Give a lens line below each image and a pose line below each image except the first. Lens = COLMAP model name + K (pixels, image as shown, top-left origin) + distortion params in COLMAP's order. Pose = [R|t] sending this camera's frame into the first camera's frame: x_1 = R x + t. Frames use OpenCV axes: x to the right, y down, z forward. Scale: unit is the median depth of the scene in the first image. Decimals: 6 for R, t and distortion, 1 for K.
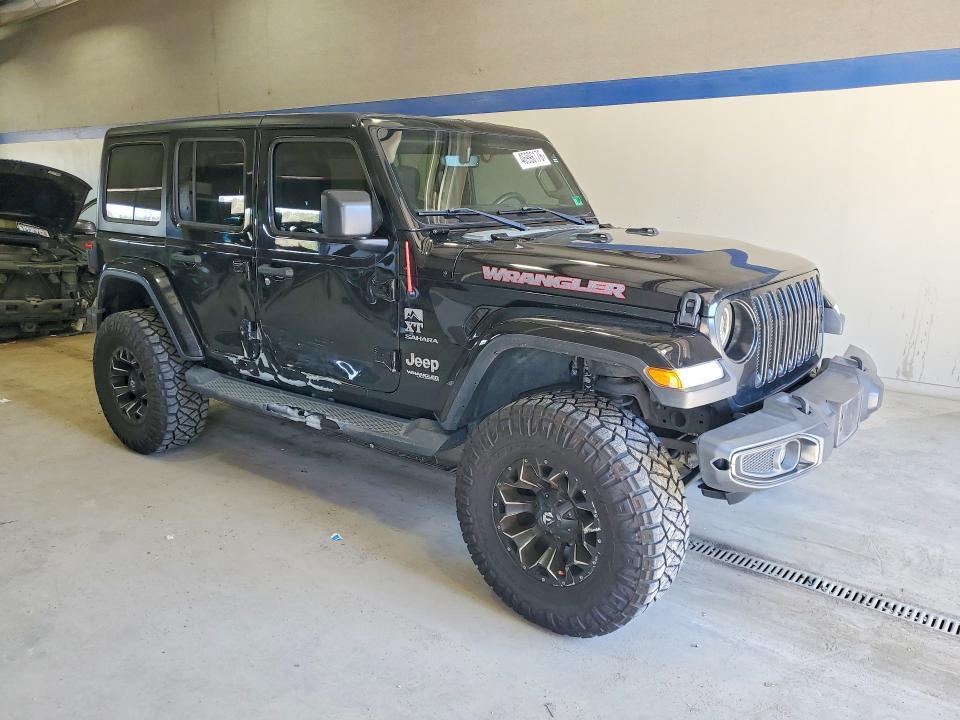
lens RADIAL K [[770.7, 0, 480.0], [0, 770.7, 360.0], [0, 0, 1]] dist [0.003248, 0.000322]
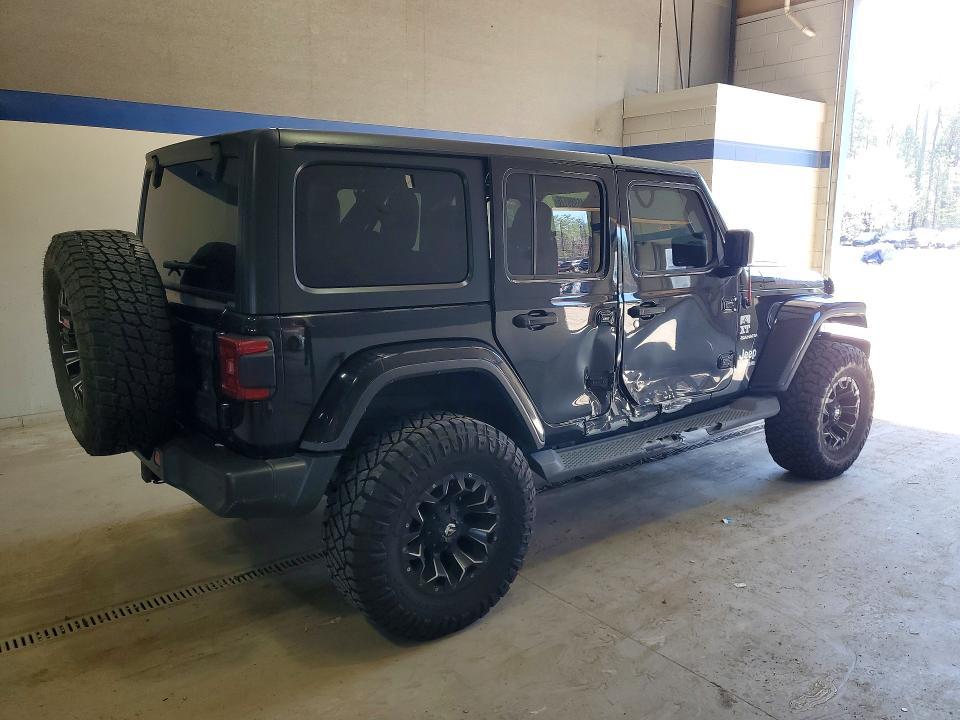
lens RADIAL K [[770.7, 0, 480.0], [0, 770.7, 360.0], [0, 0, 1]] dist [0.003248, 0.000322]
pose [[0.255440, -0.188395, 0.948292, -1.420658], [0.214174, 0.967489, 0.134517, -0.258997], [-0.942804, 0.168739, 0.287485, 1.033650]]
